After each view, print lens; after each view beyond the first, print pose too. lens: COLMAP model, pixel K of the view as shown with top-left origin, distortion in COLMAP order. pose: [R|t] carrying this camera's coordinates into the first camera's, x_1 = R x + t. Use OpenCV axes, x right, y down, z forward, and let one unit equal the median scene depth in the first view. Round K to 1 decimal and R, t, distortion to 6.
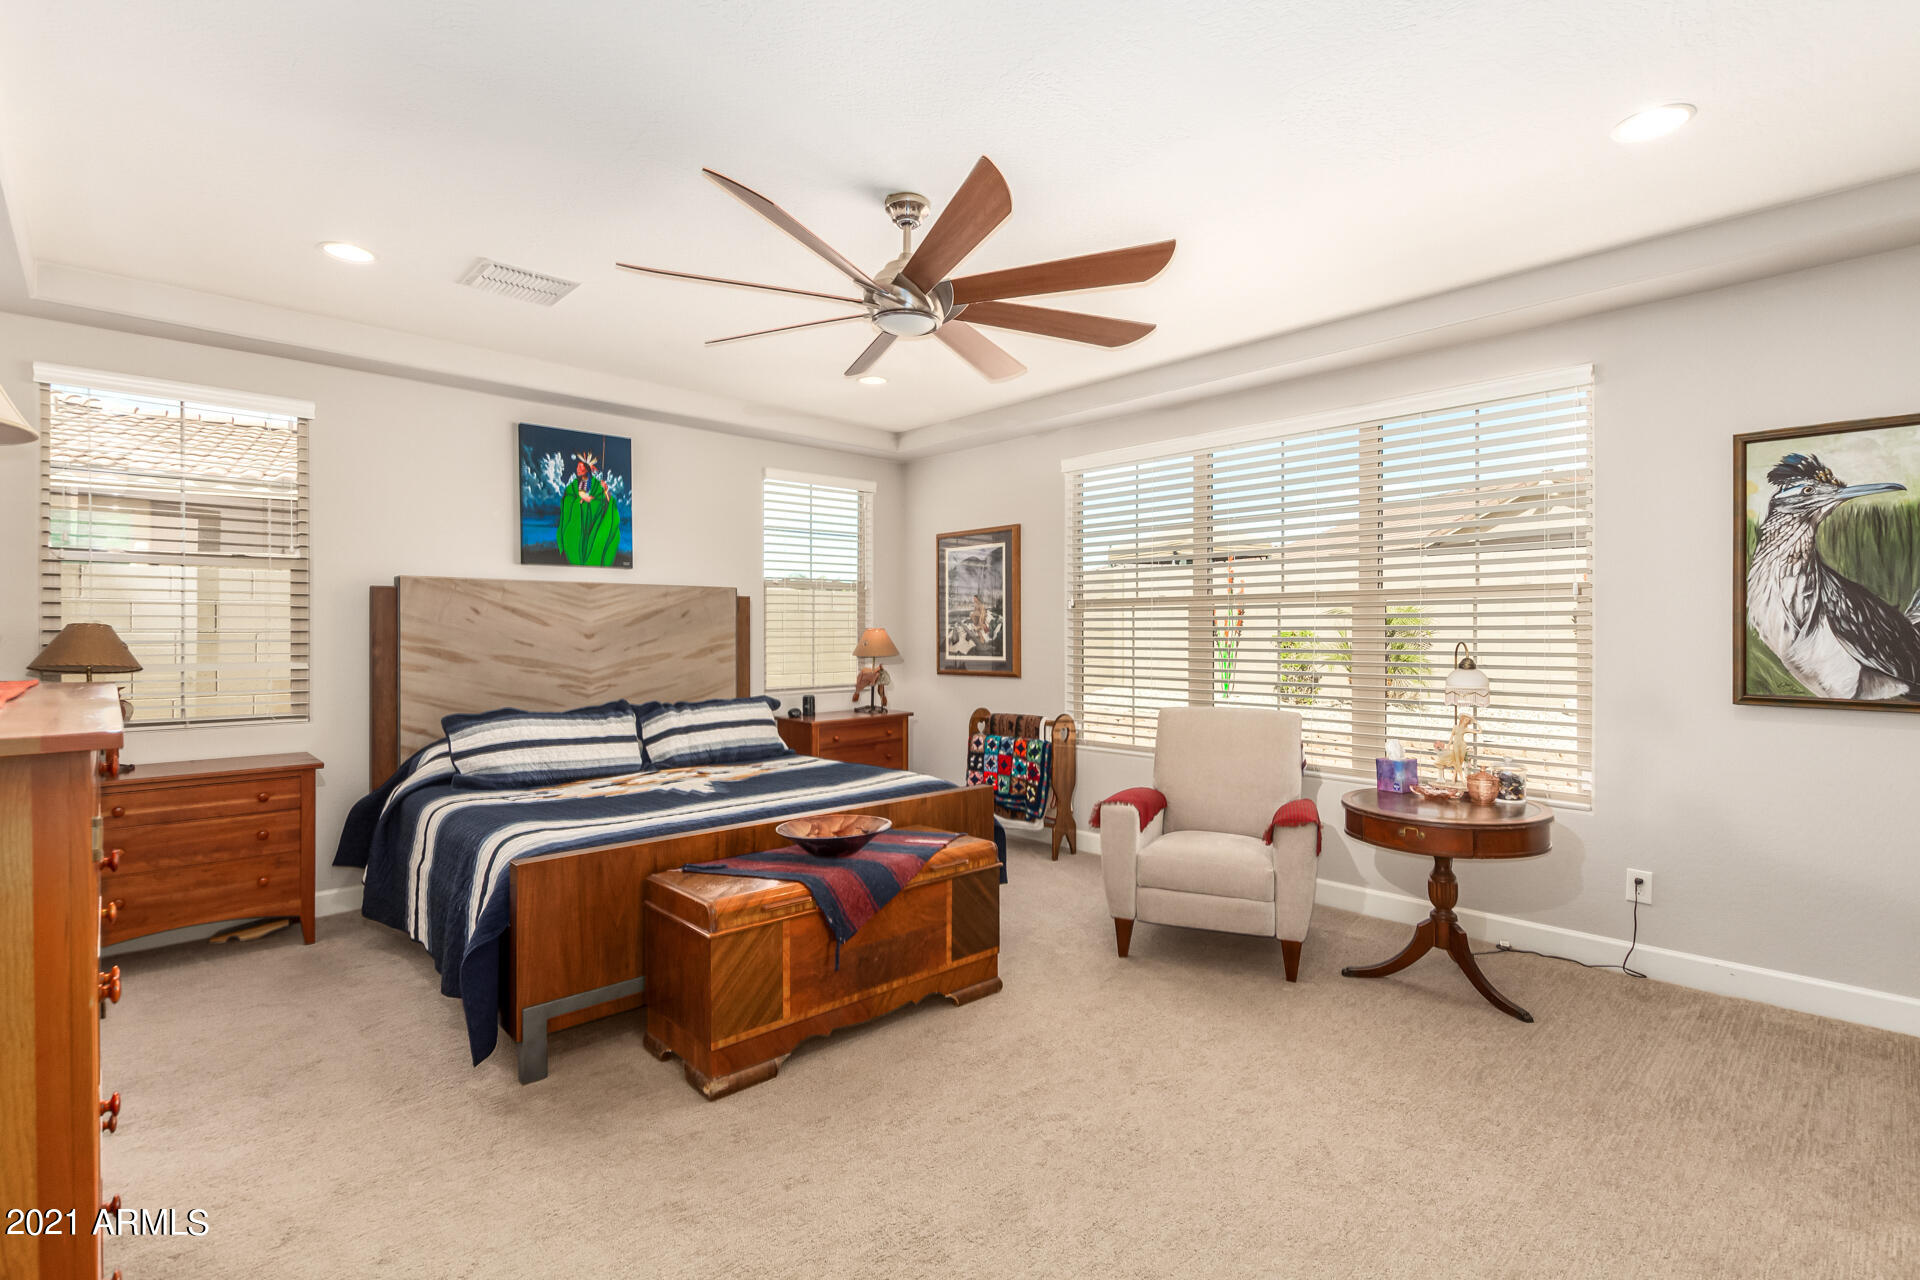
lens RADIAL K [[901.5, 0, 964.8], [0, 901.5, 627.7], [0, 0, 1]] dist [0.006182, 0.000193]
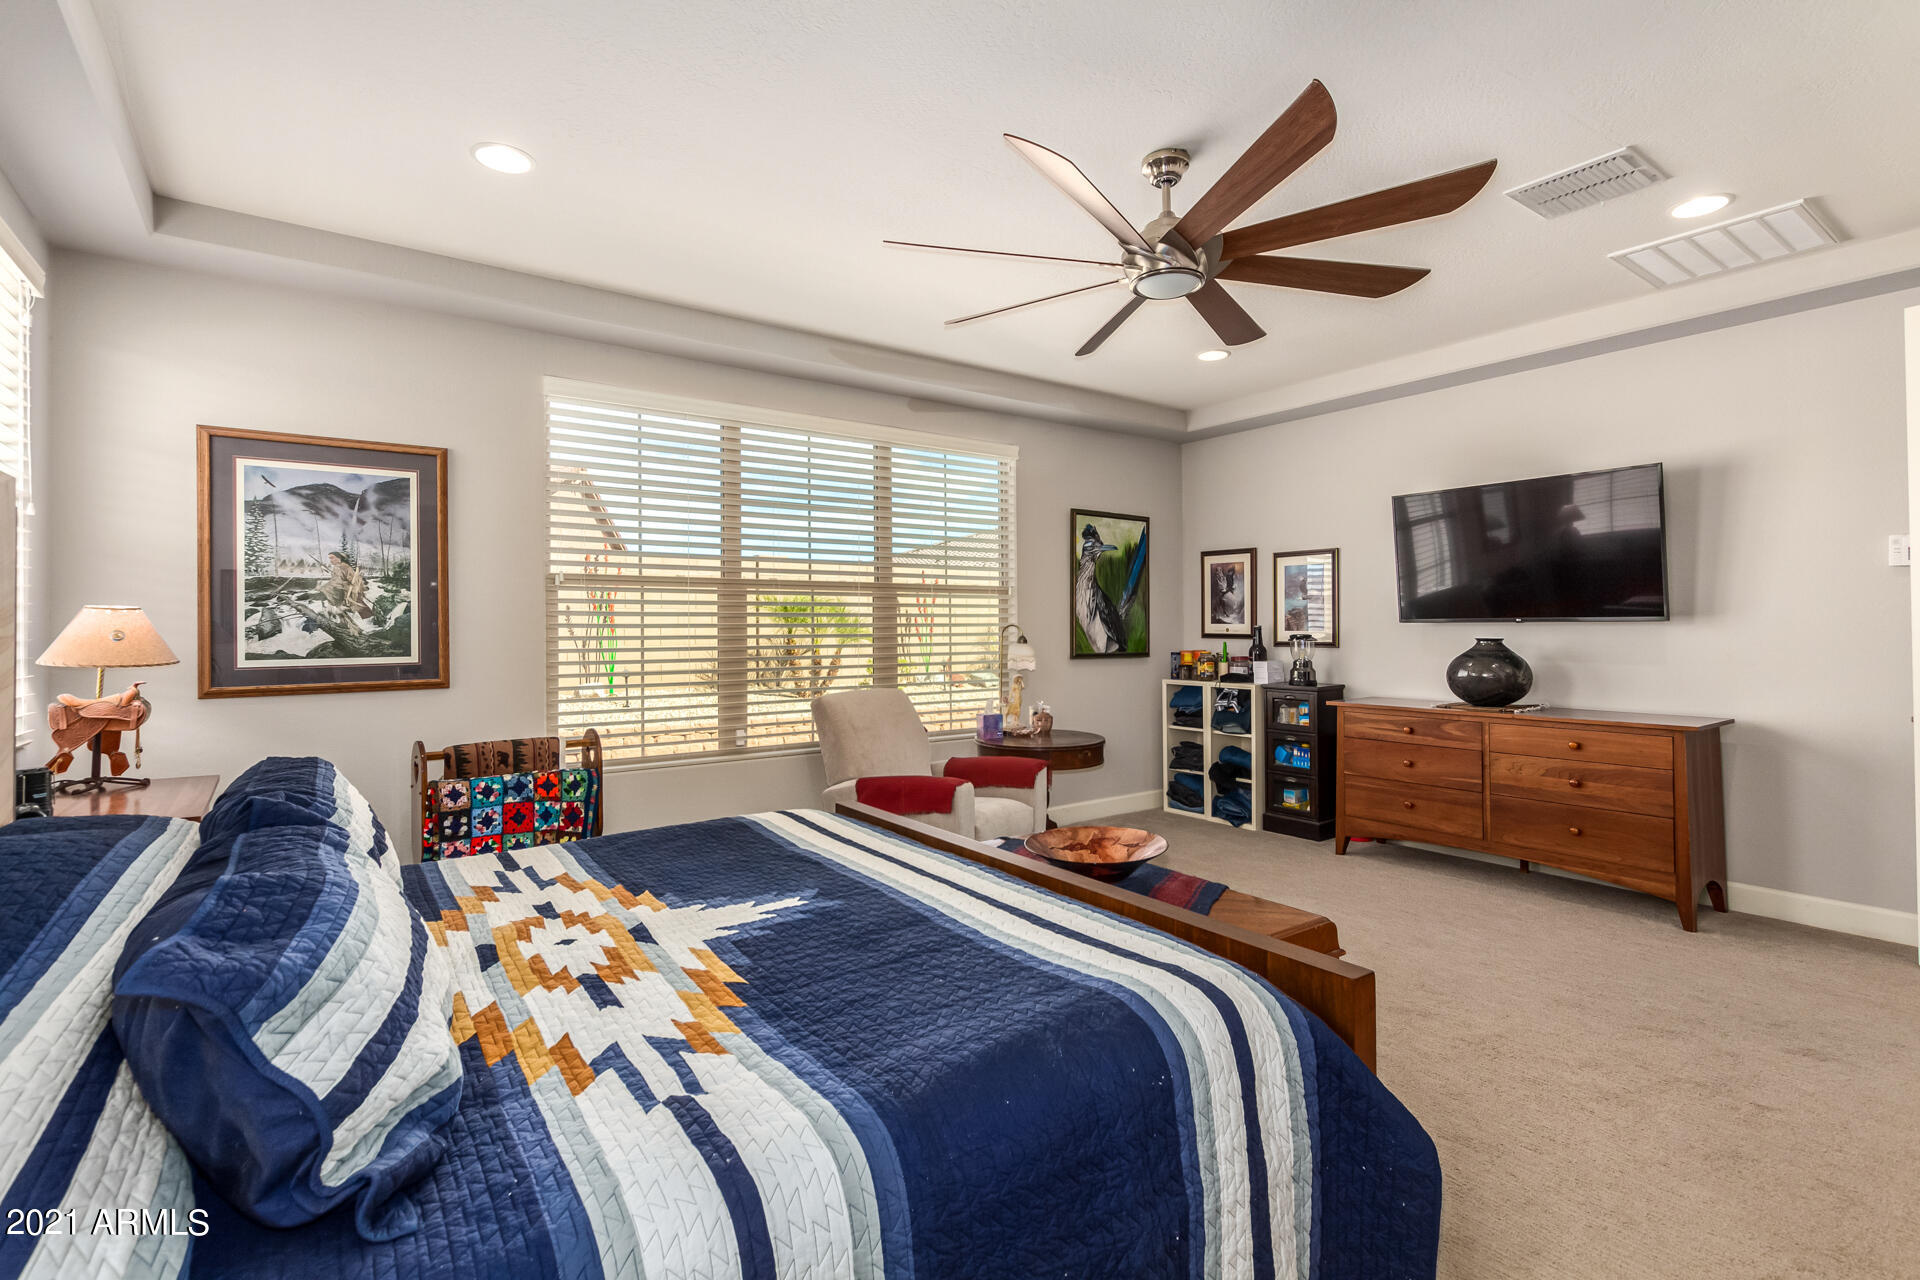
lens RADIAL K [[901.5, 0, 964.8], [0, 901.5, 627.7], [0, 0, 1]] dist [0.006182, 0.000193]
pose [[0.135032, -0.006018, 0.990823, -0.560891], [-0.005032, 0.999965, 0.006759, 0.006898], [-0.990828, -0.005898, 0.134997, 0.577713]]
